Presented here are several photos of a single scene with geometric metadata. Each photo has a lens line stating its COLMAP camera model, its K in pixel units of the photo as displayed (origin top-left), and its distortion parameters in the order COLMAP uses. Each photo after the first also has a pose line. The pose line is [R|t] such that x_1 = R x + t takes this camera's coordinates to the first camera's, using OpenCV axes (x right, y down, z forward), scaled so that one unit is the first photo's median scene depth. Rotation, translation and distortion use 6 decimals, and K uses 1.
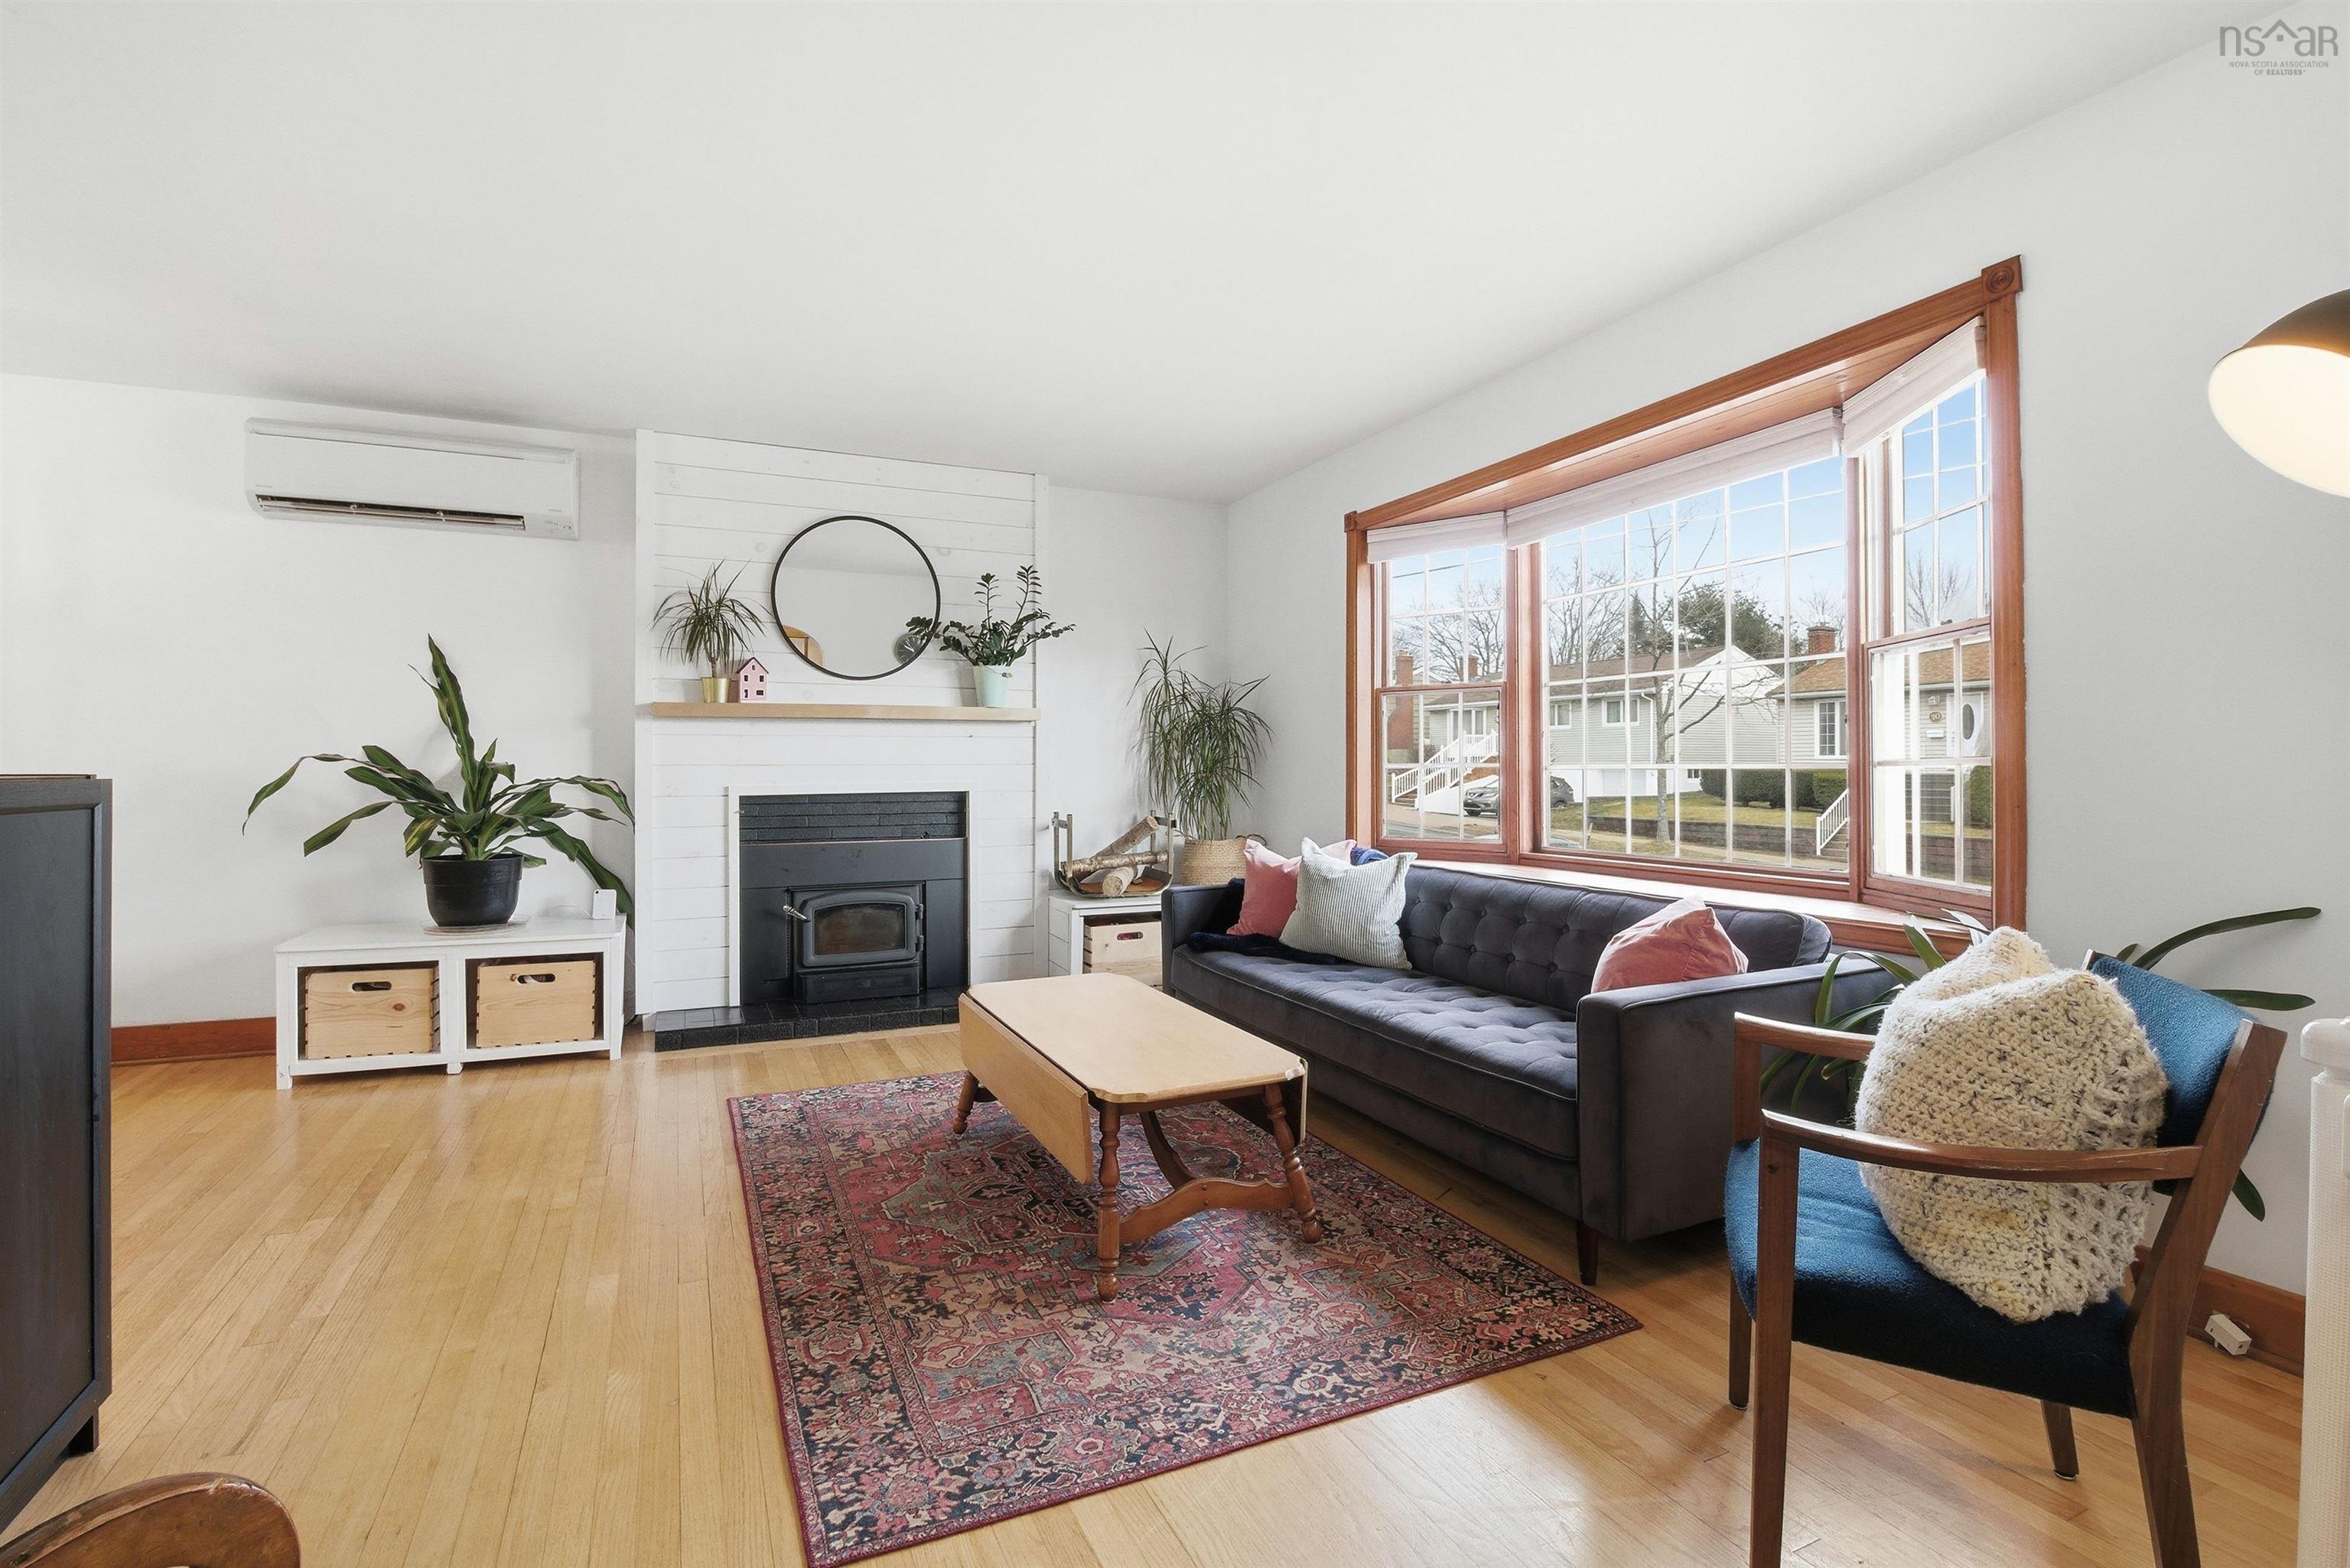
lens RADIAL K [[1085.6, 0, 1172.8], [0, 1085.6, 759.5], [0, 0, 1]] dist [0.001861, -0.016107]
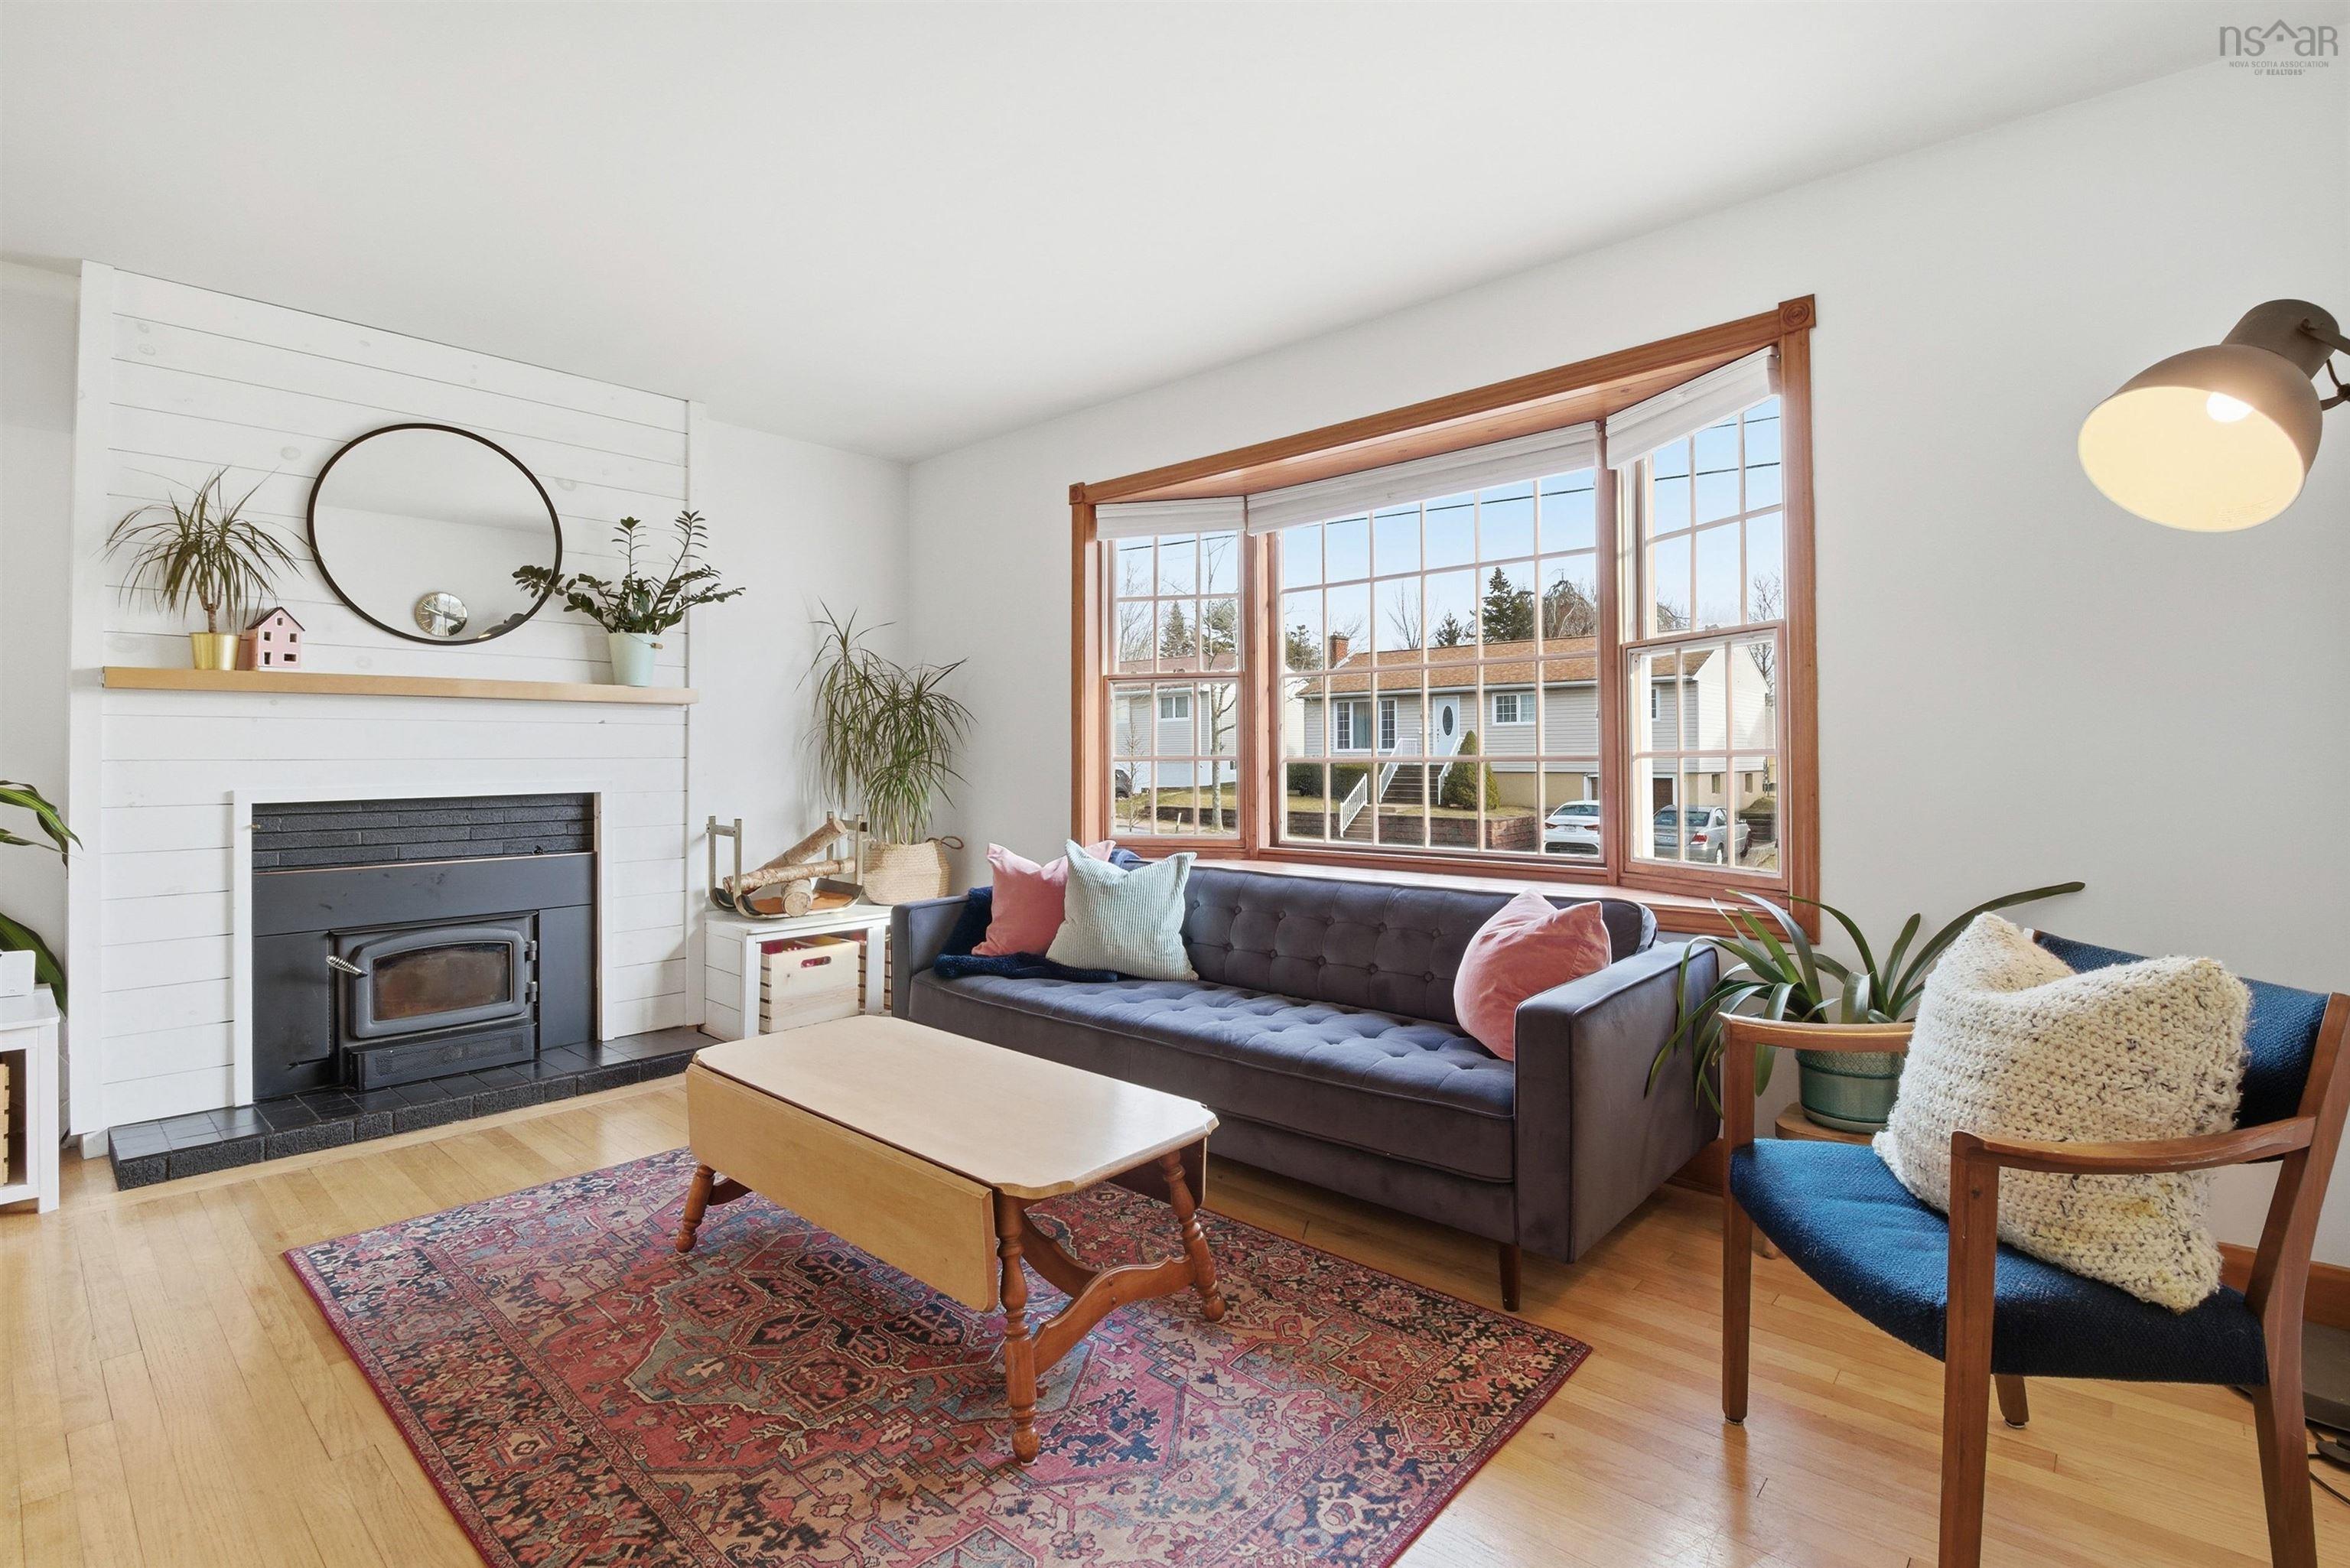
lens RADIAL K [[1096.6, 0, 1178.1], [0, 1096.6, 743.8], [0, 0, 1]] dist [0.003362, -0.014493]
pose [[0.918889, 0.003310, 0.394502, -0.193017], [-0.000174, 0.999968, -0.007983, 0.000424], [-0.394516, 0.007267, 0.918860, 0.177669]]
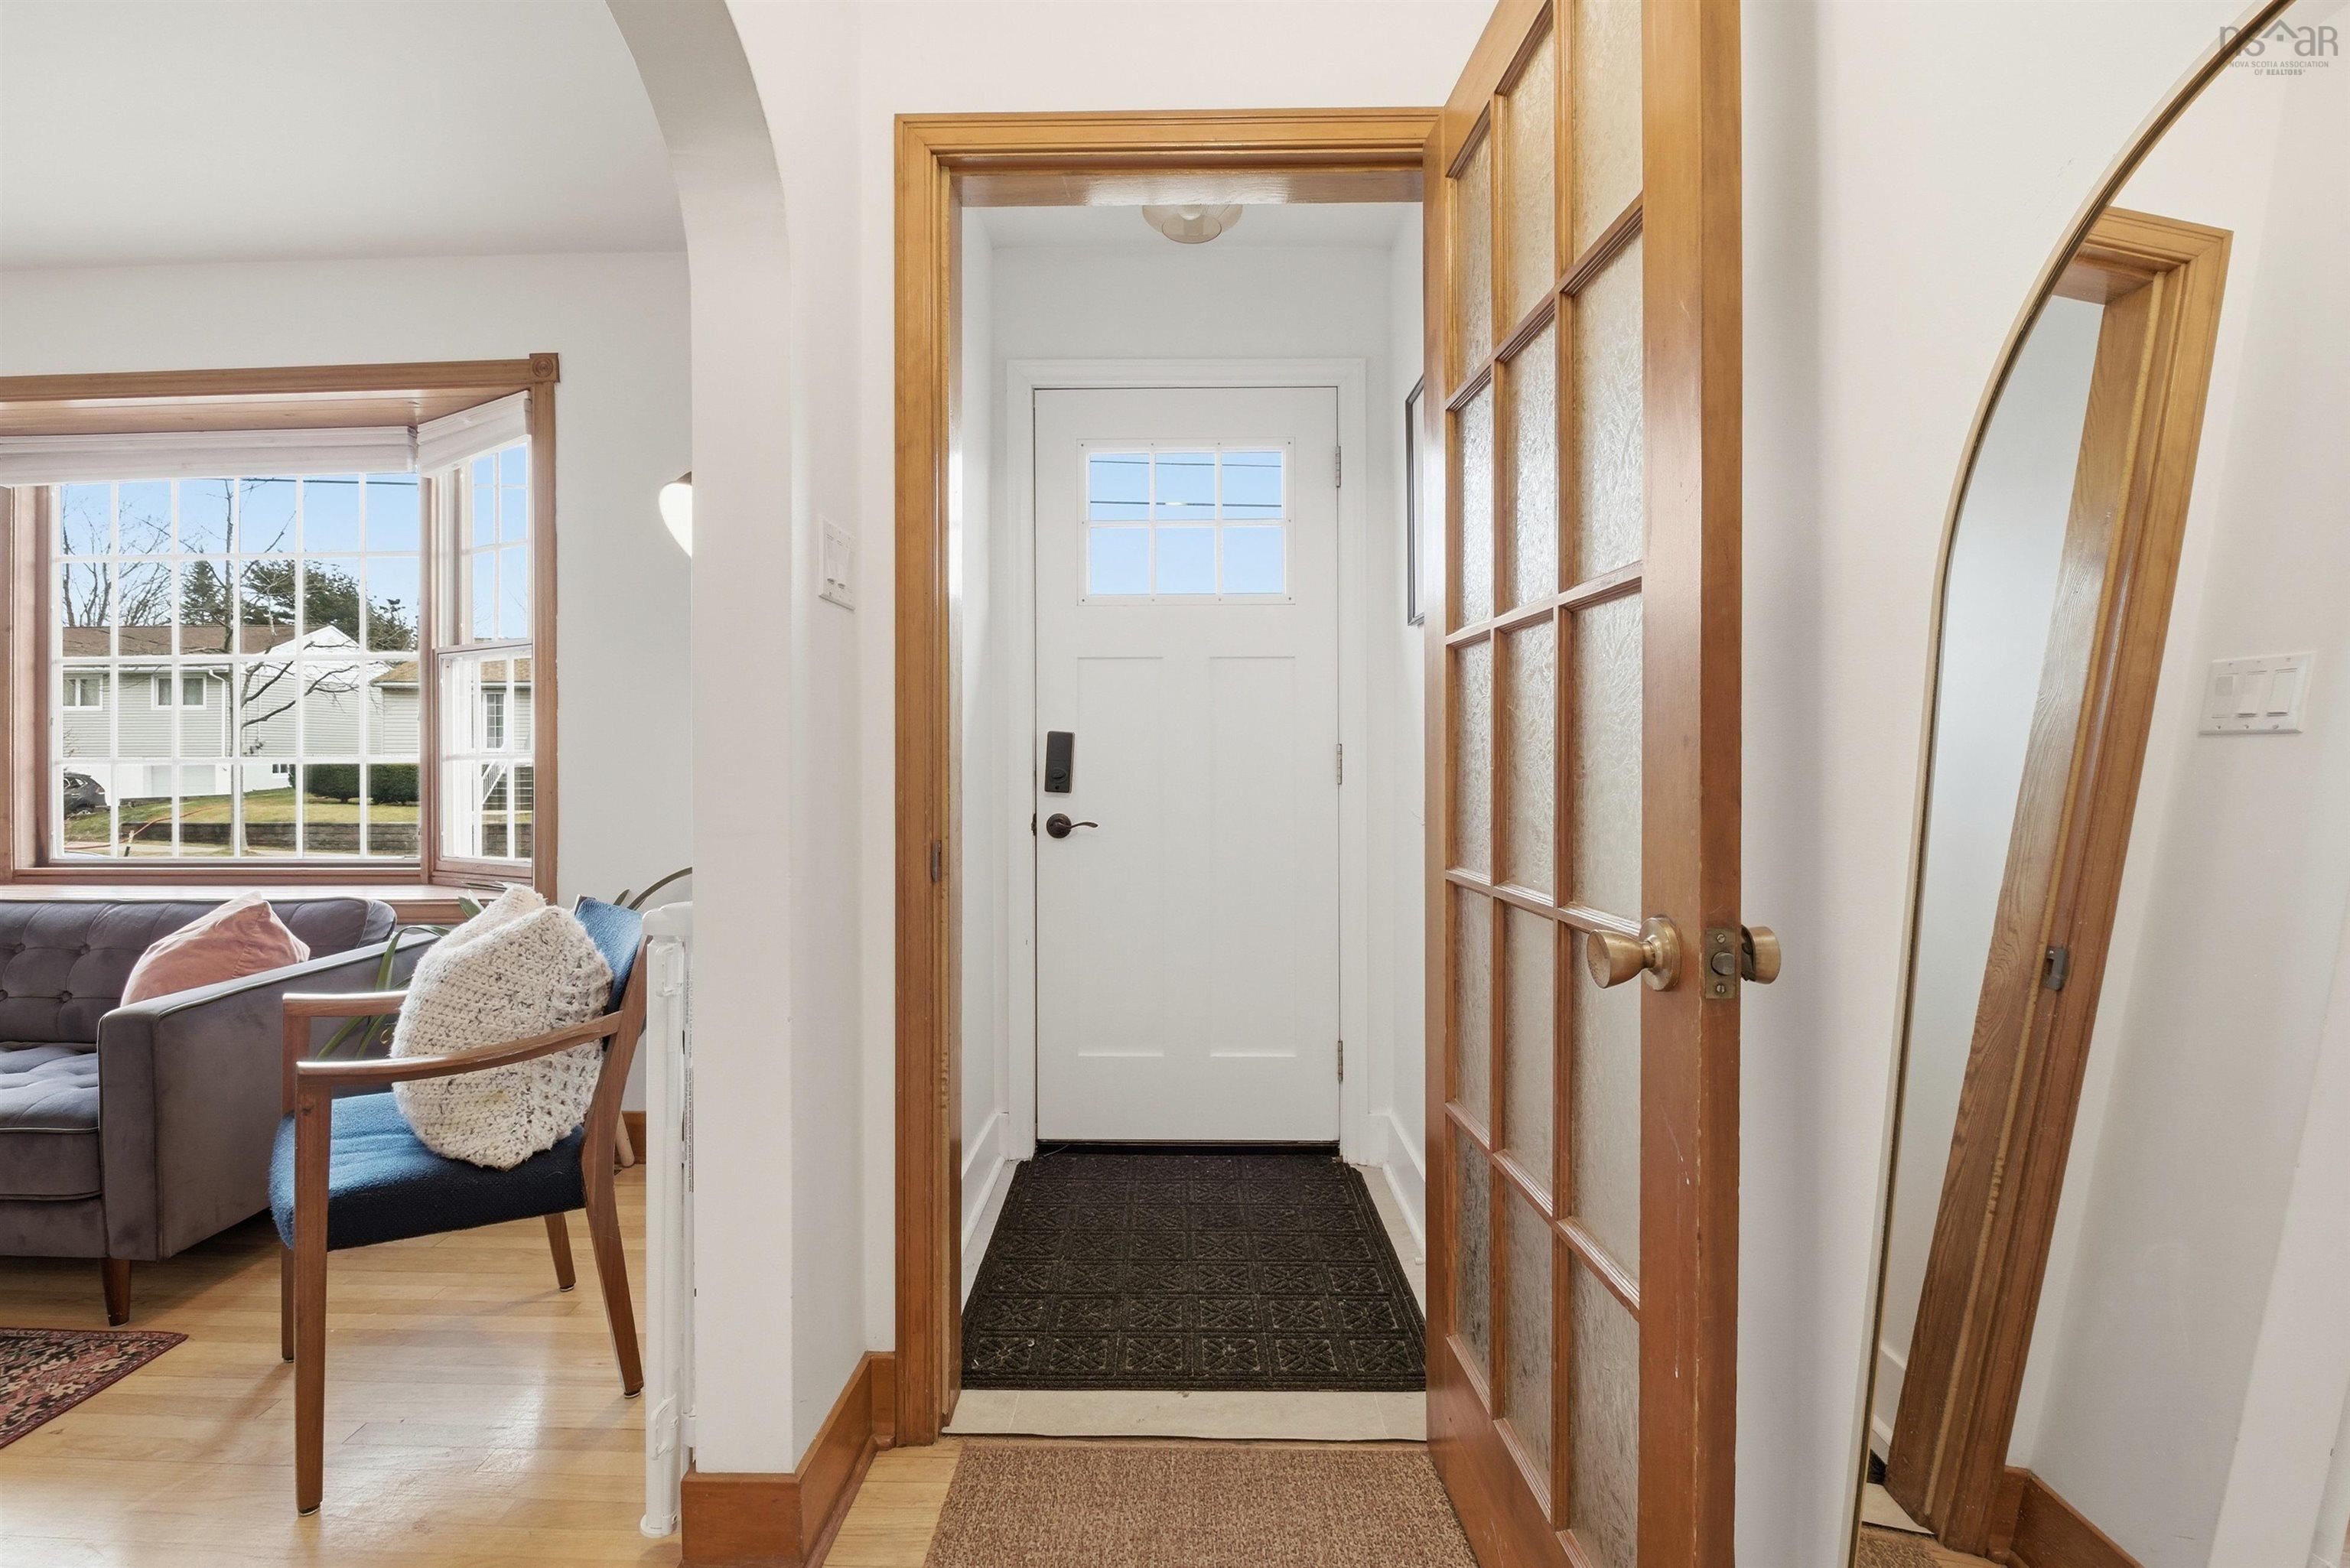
lens RADIAL K [[1092.1, 0, 1146.6], [0, 1092.1, 755.3], [0, 0, 1]] dist [0.001200, -0.011043]
pose [[0.436749, 0.001568, 0.899582, -0.043256], [-0.004132, 0.999991, 0.000263, -0.002148], [-0.899574, -0.003831, 0.436752, -0.135795]]
